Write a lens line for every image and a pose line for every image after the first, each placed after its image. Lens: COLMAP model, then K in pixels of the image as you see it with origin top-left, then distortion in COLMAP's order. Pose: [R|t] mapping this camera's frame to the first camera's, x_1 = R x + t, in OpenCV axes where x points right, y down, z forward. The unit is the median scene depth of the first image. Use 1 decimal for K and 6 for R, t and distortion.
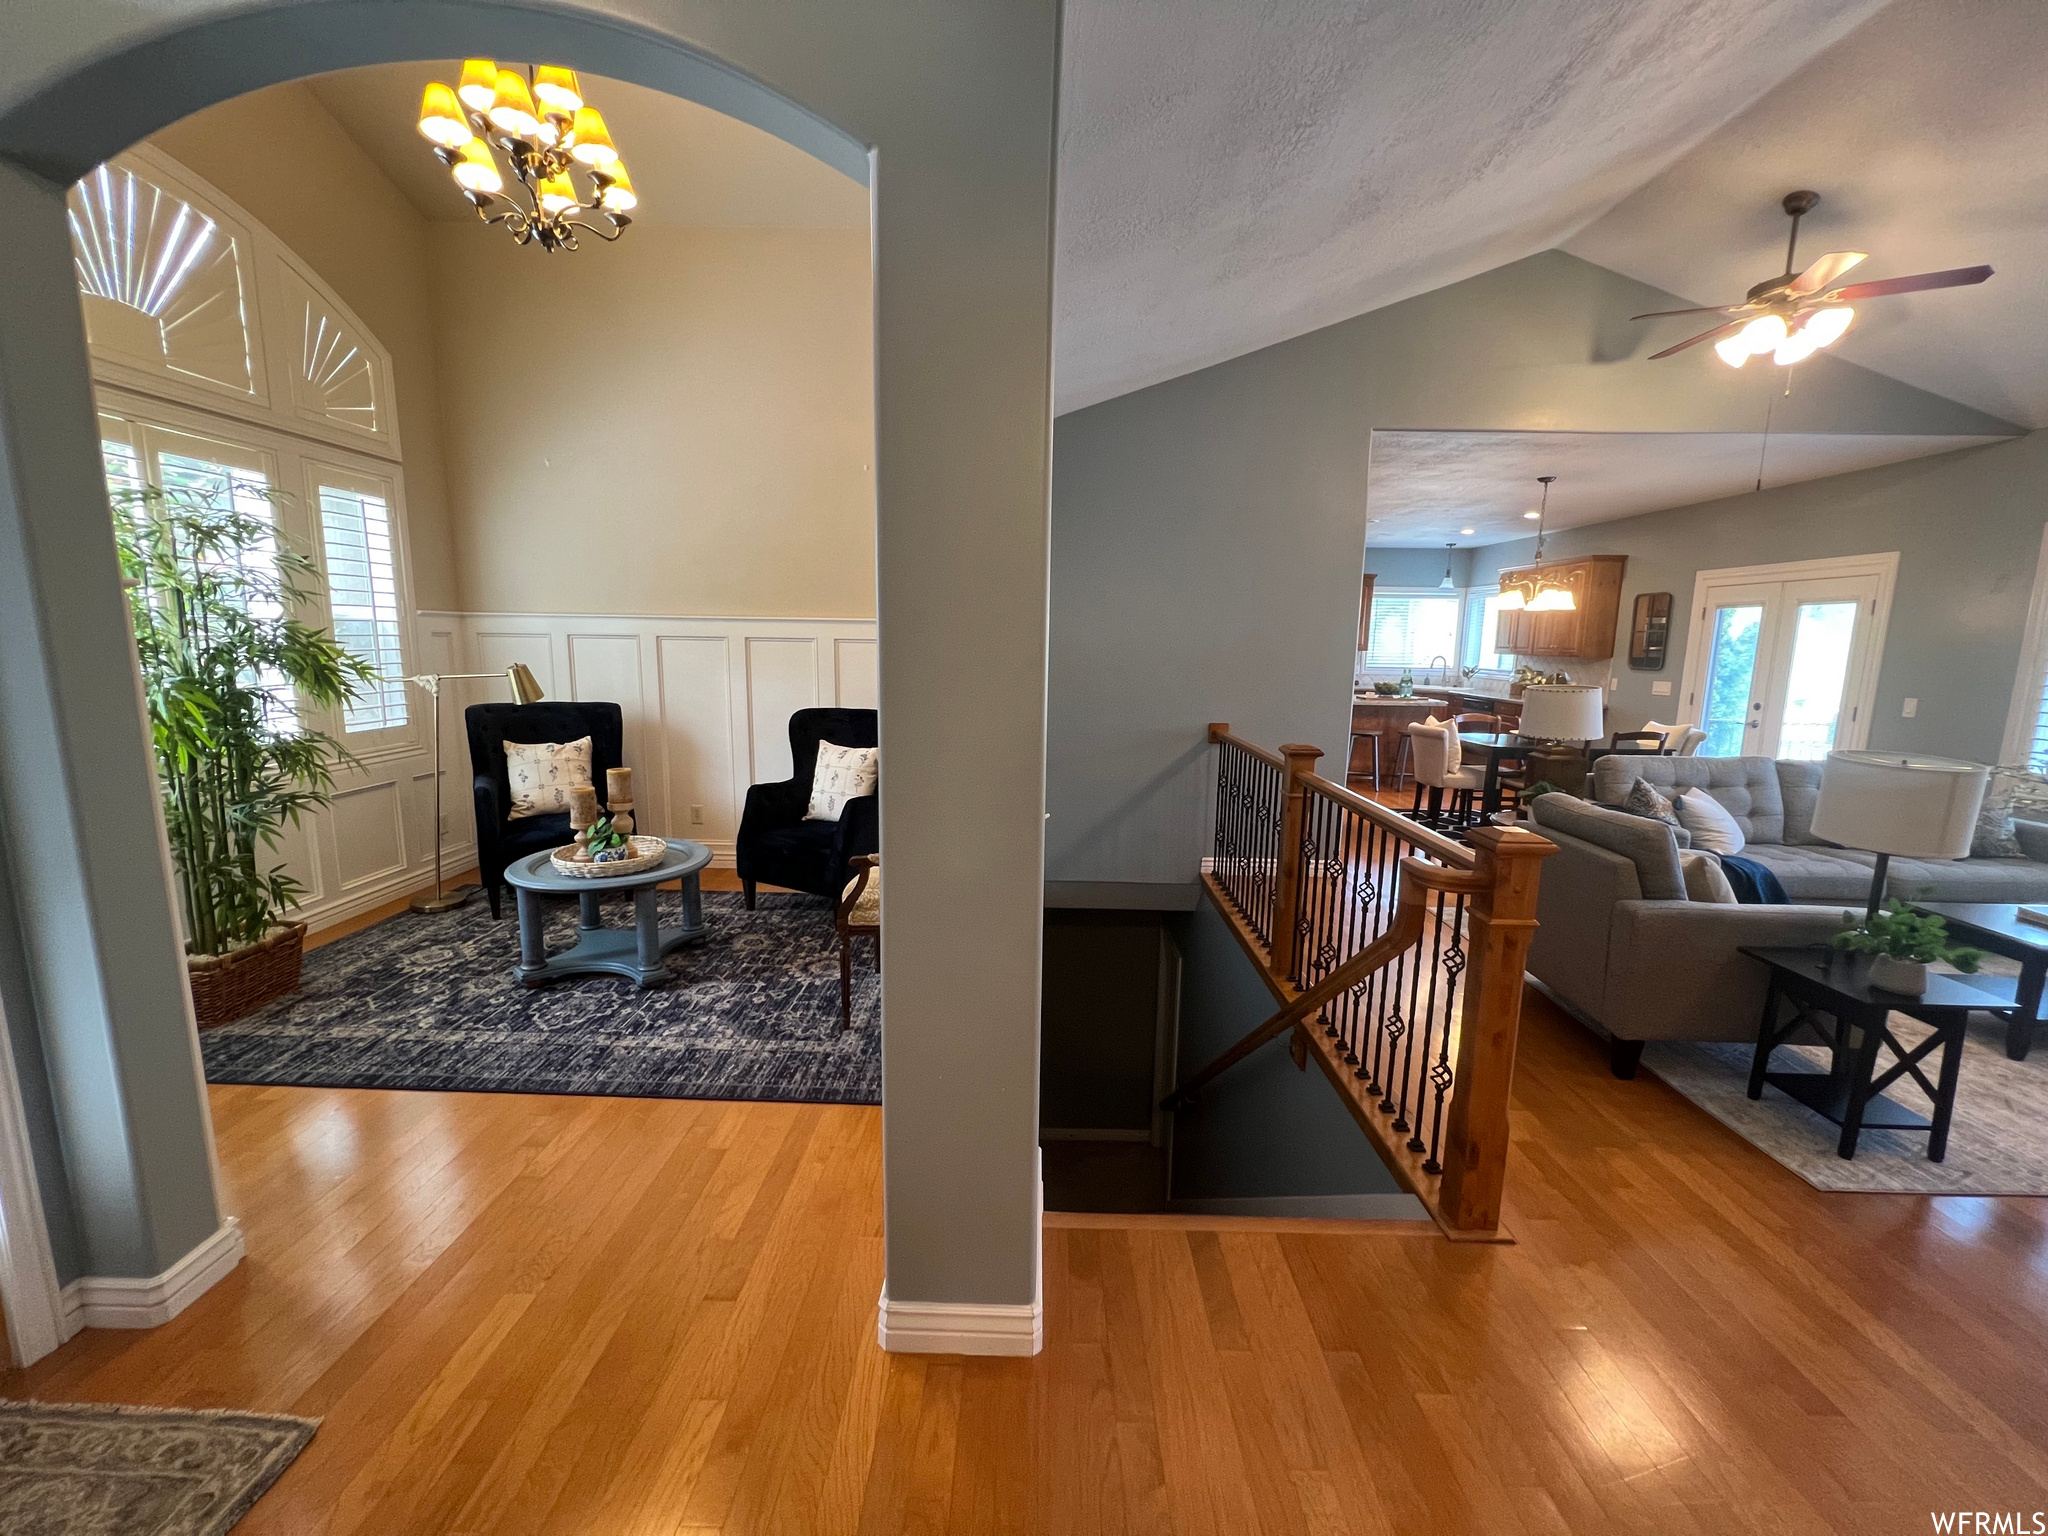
lens RADIAL K [[826.9, 0, 1018.8], [0, 826.9, 763.8], [0, 0, 1]] dist [0.002194, -0.000273]
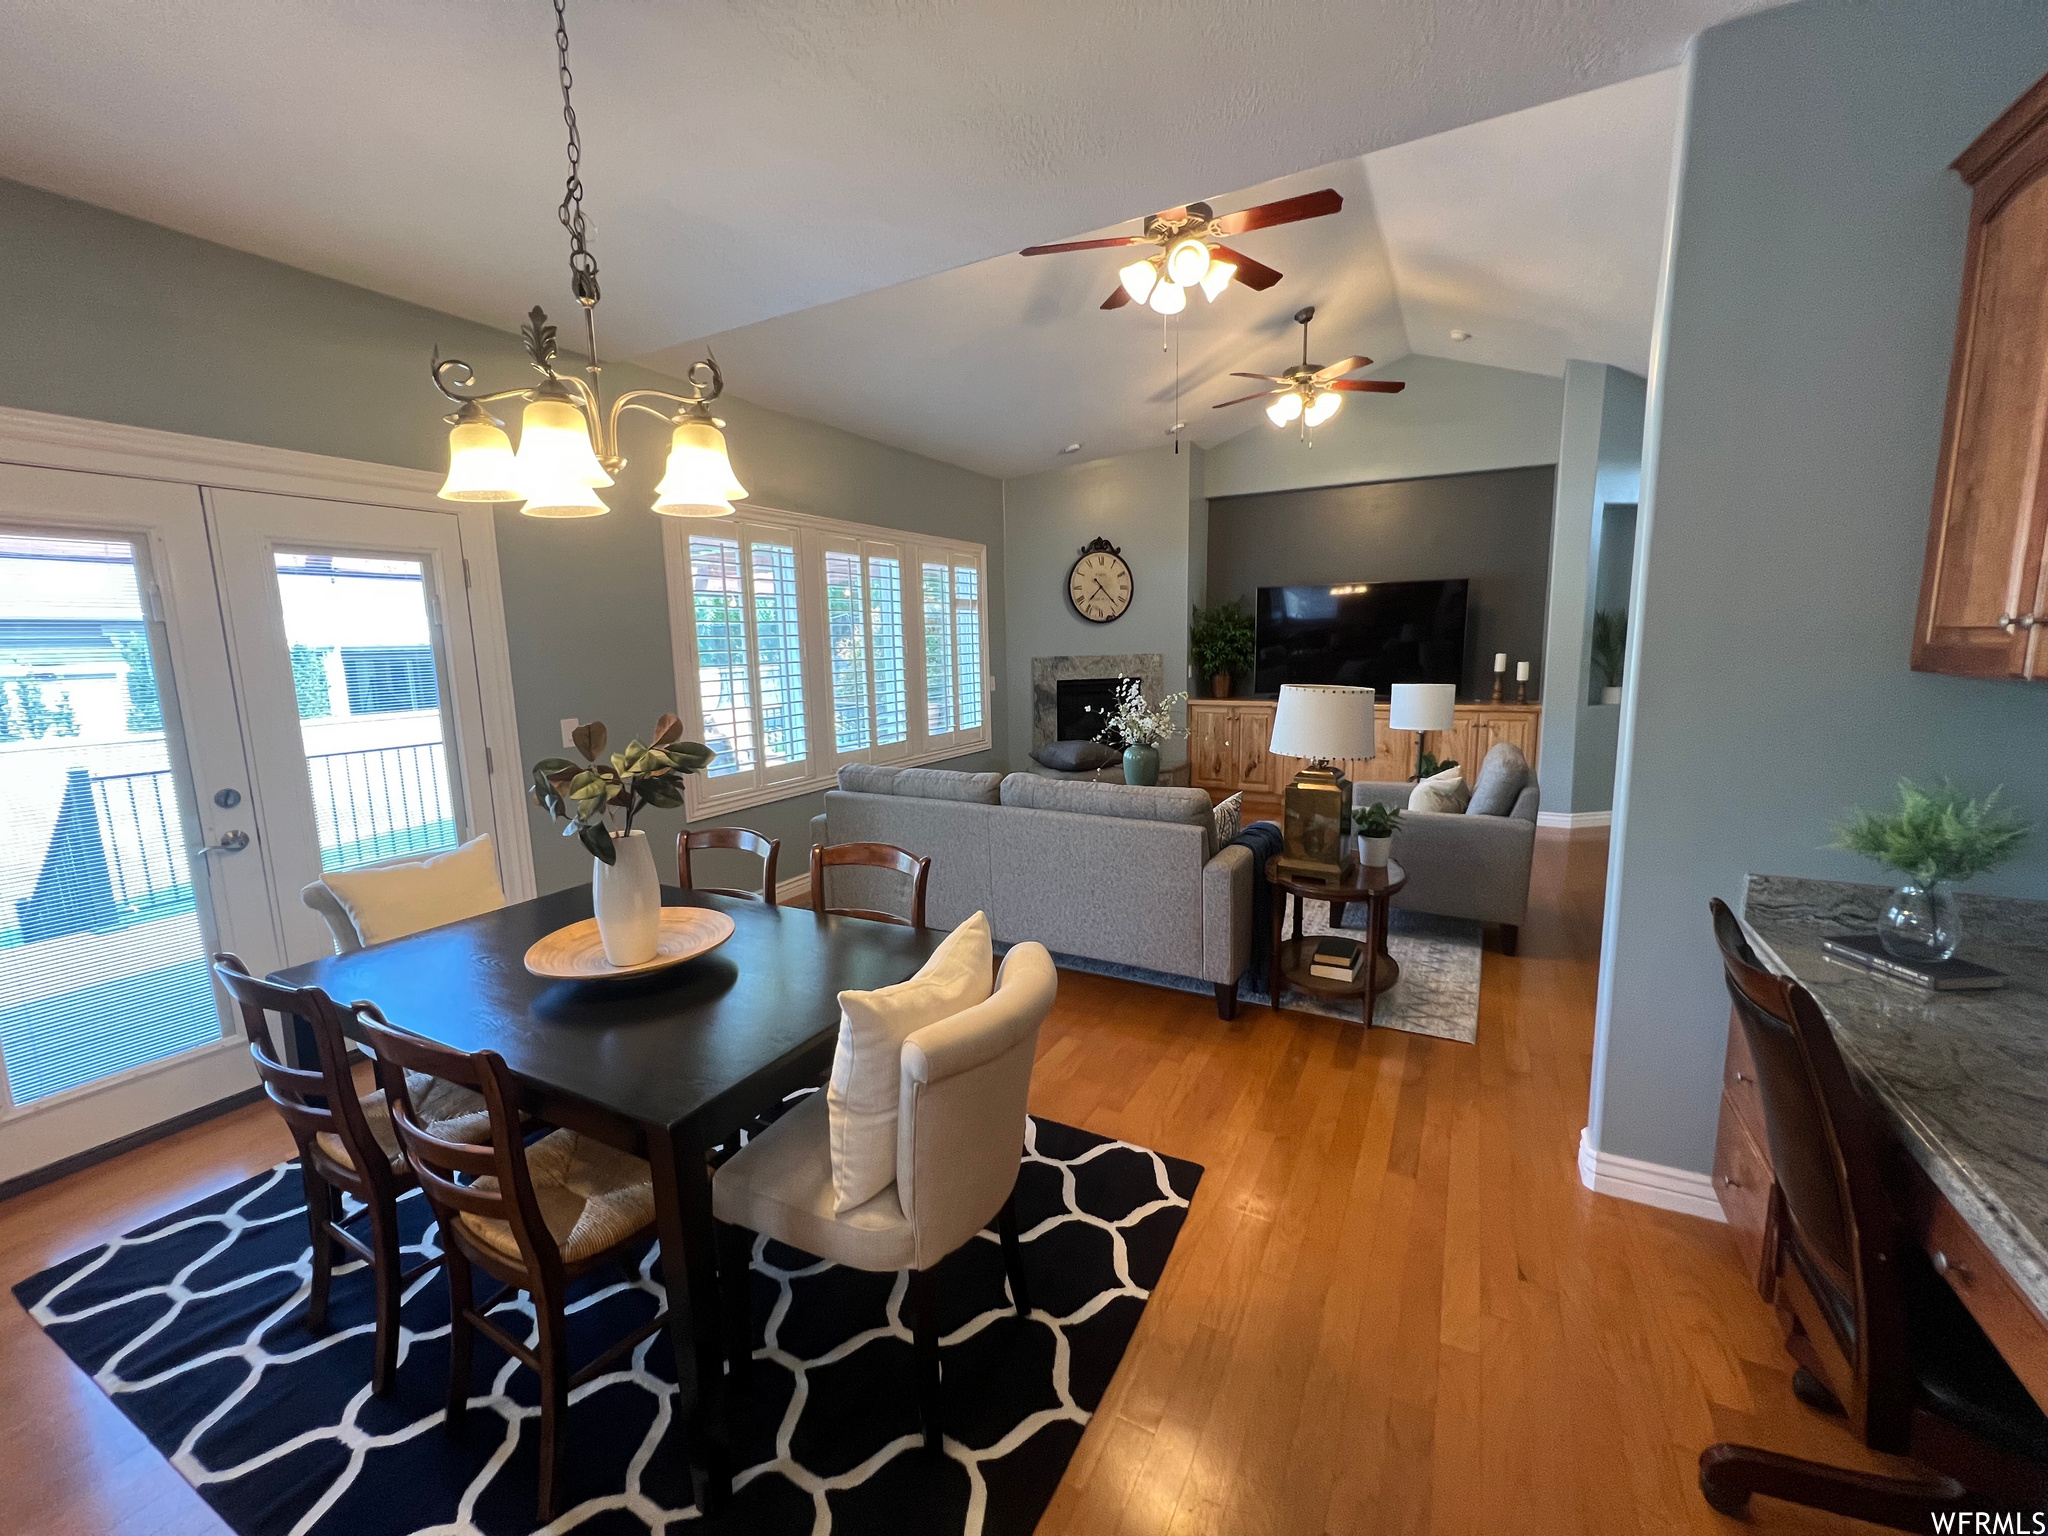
lens RADIAL K [[826.9, 0, 1033.9], [0, 826.9, 770.7], [0, 0, 1]] dist [0.002194, -0.000273]
pose [[-0.892664, -0.065231, 0.445977, 0.385607], [0.076769, 0.953010, 0.293051, -0.179944], [-0.444136, 0.295833, -0.845710, 1.232164]]
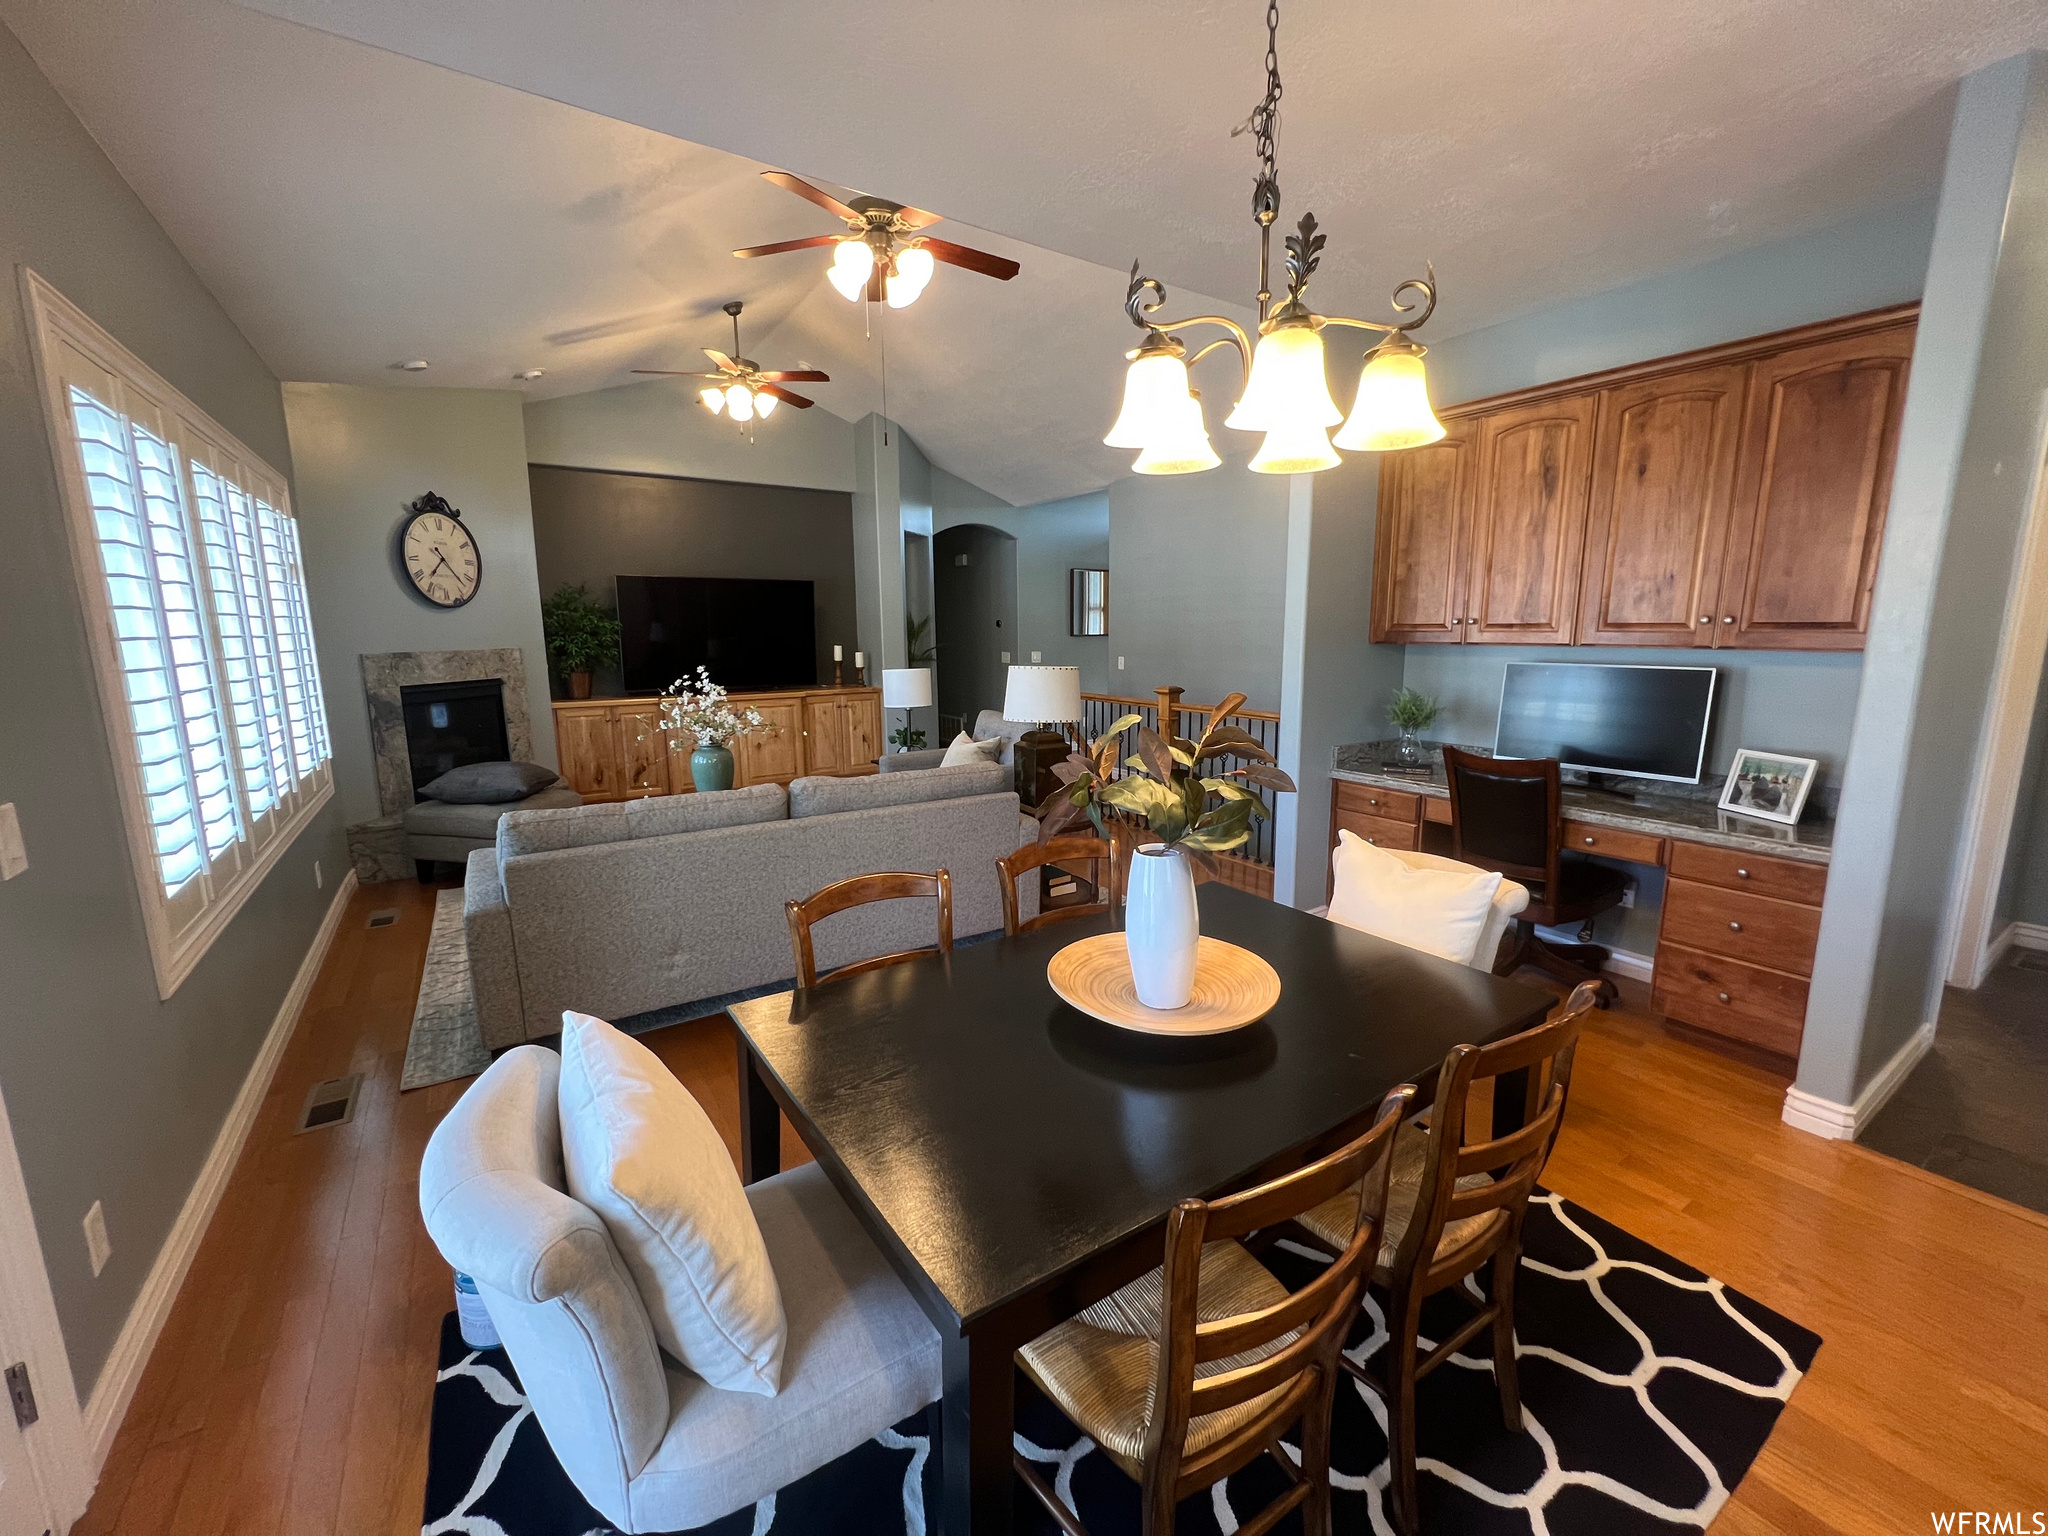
lens RADIAL K [[829.1, 0, 1019.4], [0, 829.1, 768.5], [0, 0, 1]] dist [0.000461, 0.000584]
pose [[-0.820368, 0.090216, -0.564674, 0.844738], [-0.089828, 0.954885, 0.283063, -0.170195], [0.564736, 0.282940, -0.775254, 1.214989]]
